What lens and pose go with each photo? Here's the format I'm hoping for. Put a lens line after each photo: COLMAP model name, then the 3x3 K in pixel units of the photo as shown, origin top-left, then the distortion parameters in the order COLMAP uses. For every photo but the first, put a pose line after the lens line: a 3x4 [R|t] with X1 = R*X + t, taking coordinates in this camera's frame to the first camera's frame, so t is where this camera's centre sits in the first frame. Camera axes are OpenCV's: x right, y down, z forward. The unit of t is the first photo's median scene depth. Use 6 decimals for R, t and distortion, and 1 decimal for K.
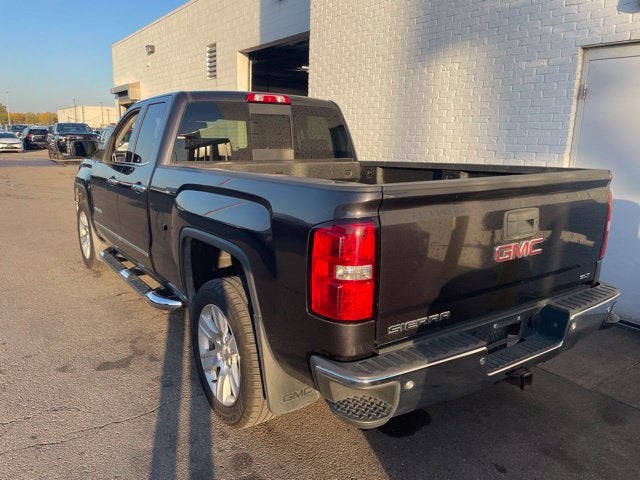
lens RADIAL K [[497.7, 0, 320.0], [0, 497.7, 240.0], [0, 0, 1]] dist [0.078248, -0.102202]
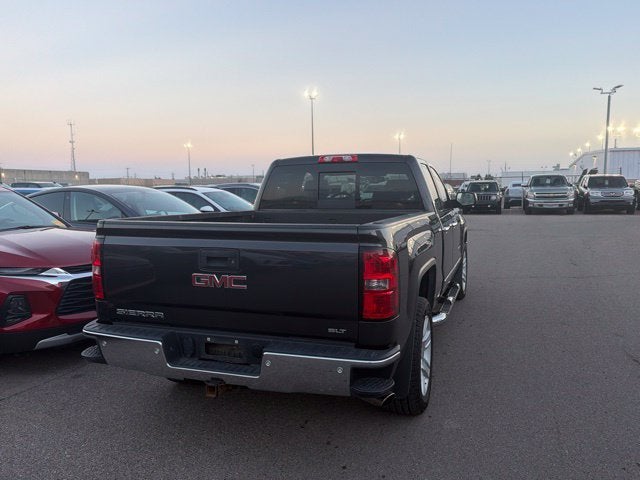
lens RADIAL K [[497.7, 0, 320.0], [0, 497.7, 240.0], [0, 0, 1]] dist [0.078248, -0.102202]
pose [[0.592997, 0.075463, -0.801661, 1.202707], [-0.151470, 0.988279, -0.019014, -0.075012], [0.790830, 0.132703, 0.597477, 0.349656]]
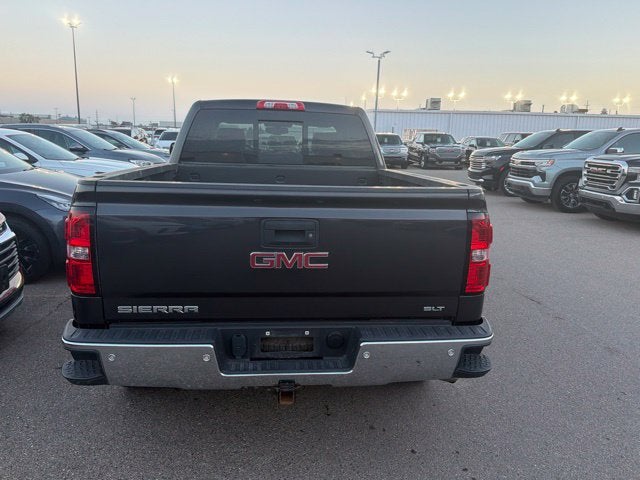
lens RADIAL K [[497.3, 0, 318.7], [0, 497.3, 245.4], [0, 0, 1]] dist [0.084348, -0.115723]
pose [[0.872021, 0.121148, -0.474240, 0.707095], [-0.122543, 0.992065, 0.028102, -0.033933], [0.473881, 0.033609, 0.879947, 0.138749]]
